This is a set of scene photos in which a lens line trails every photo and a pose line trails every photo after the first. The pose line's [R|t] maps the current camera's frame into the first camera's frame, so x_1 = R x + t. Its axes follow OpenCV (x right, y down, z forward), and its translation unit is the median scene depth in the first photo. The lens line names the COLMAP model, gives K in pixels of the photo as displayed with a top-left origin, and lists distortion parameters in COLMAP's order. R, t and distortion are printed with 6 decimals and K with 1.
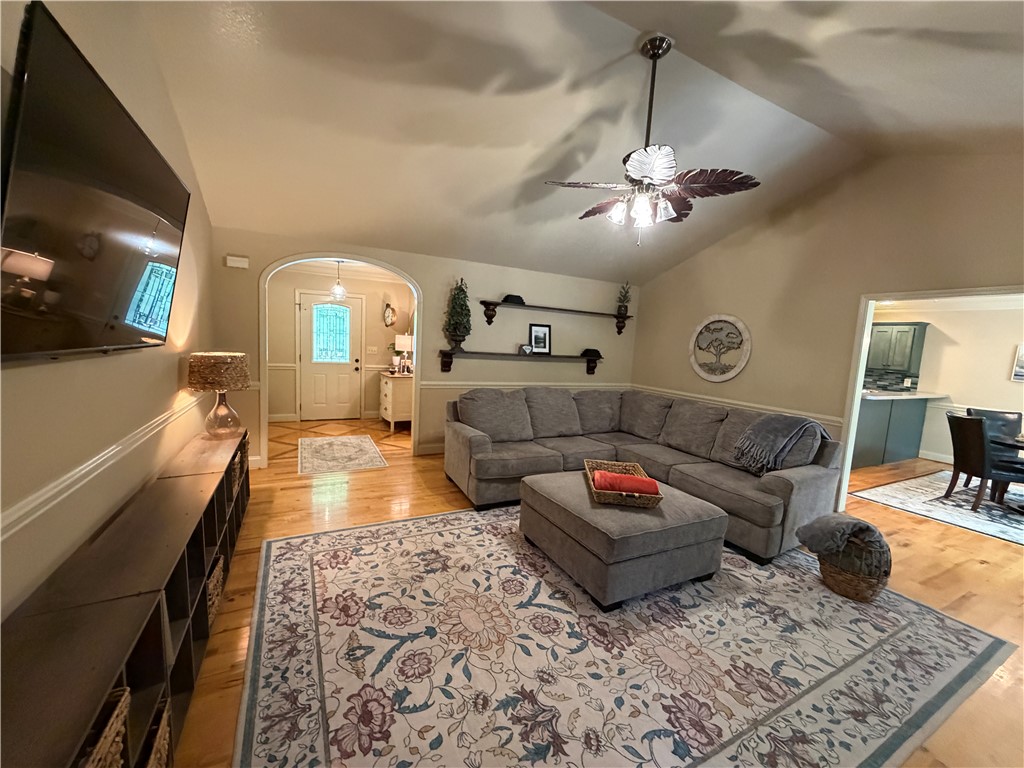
lens RADIAL K [[408.3, 0, 508.6], [0, 408.3, 388.4], [0, 0, 1]] dist [-0.001814, 0.000455]
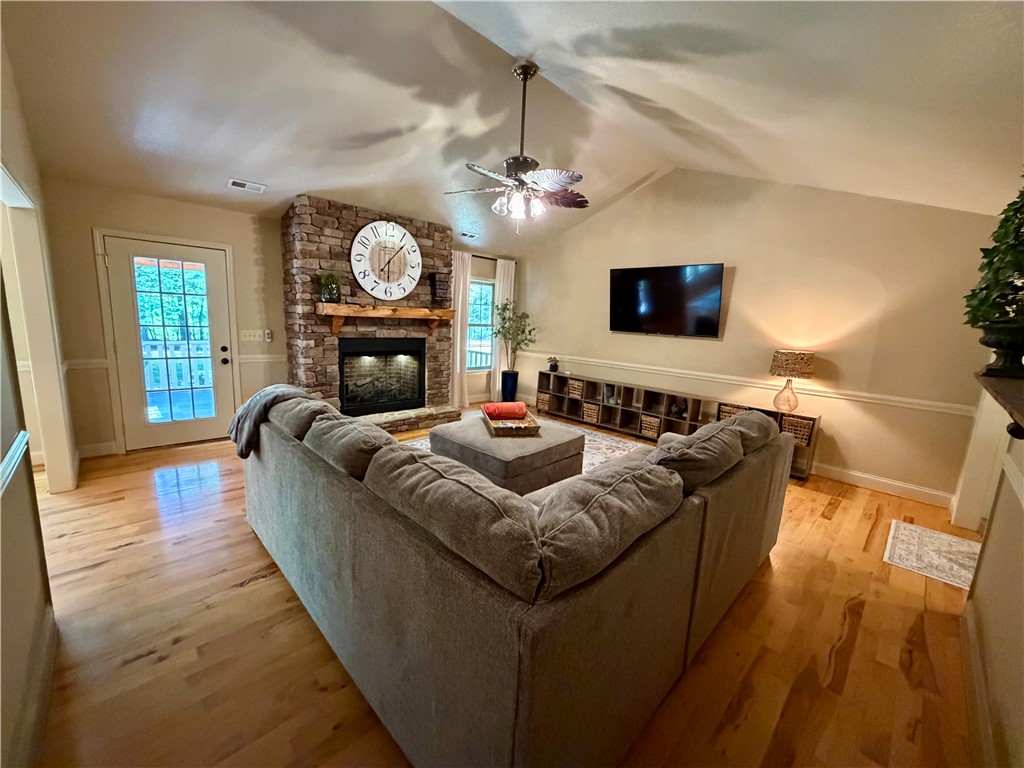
lens RADIAL K [[408.3, 0, 510.8], [0, 408.3, 385.9], [0, 0, 1]] dist [-0.001814, 0.000455]
pose [[-0.949363, -0.053704, -0.309558, 0.792608], [-0.135429, 0.958996, 0.248968, -0.238068], [0.283494, 0.278284, -0.917709, 2.553205]]
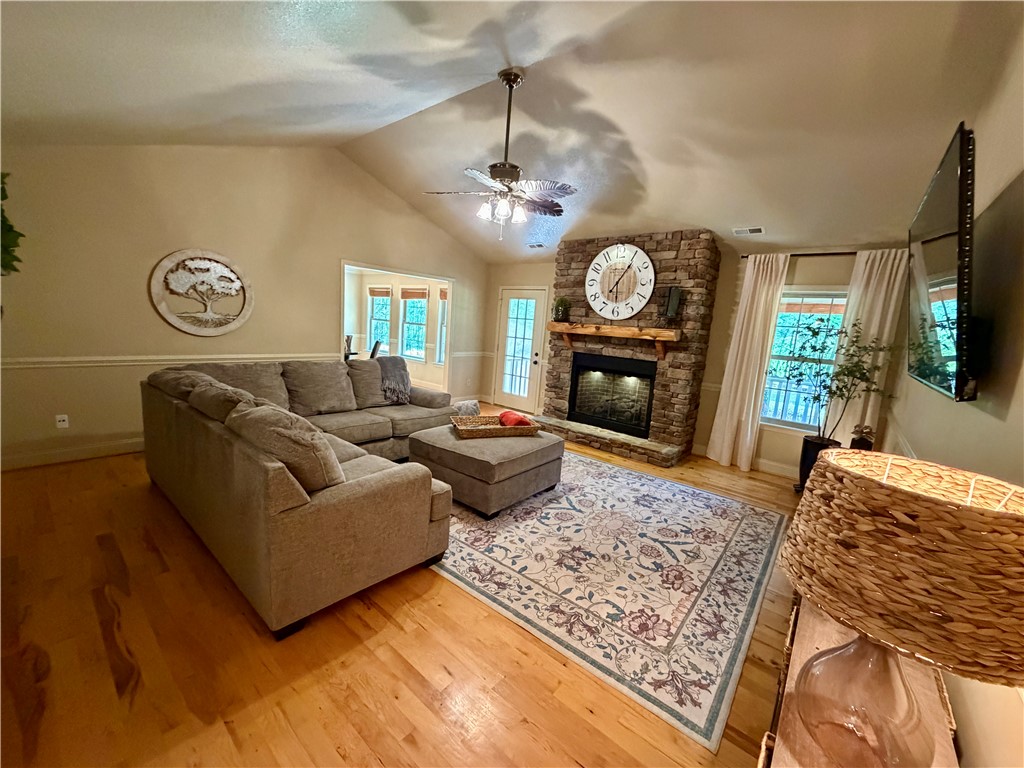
lens RADIAL K [[408.3, 0, 509.0], [0, 408.3, 384.4], [0, 0, 1]] dist [-0.001814, 0.000455]
pose [[-0.385882, -0.226138, 0.894403, -1.033003], [0.007567, 0.968683, 0.248184, -0.260806], [-0.922517, 0.102538, -0.372087, 1.667116]]
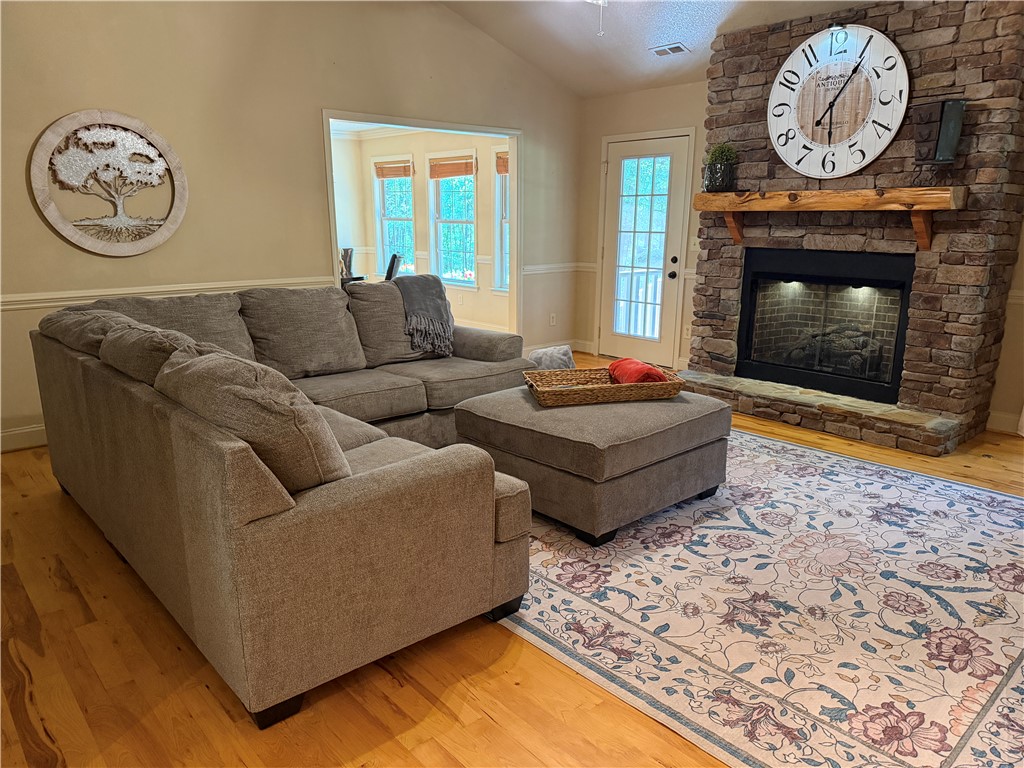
lens RADIAL K [[716.0, 0, 515.7], [0, 716.0, 389.9], [0, 0, 1]] dist [0.035236, -0.040218]
pose [[-0.255443, -0.289789, 0.922373, -1.022476], [0.091005, 0.942581, 0.321341, -0.219359], [-0.962532, 0.166025, -0.214403, 1.661514]]
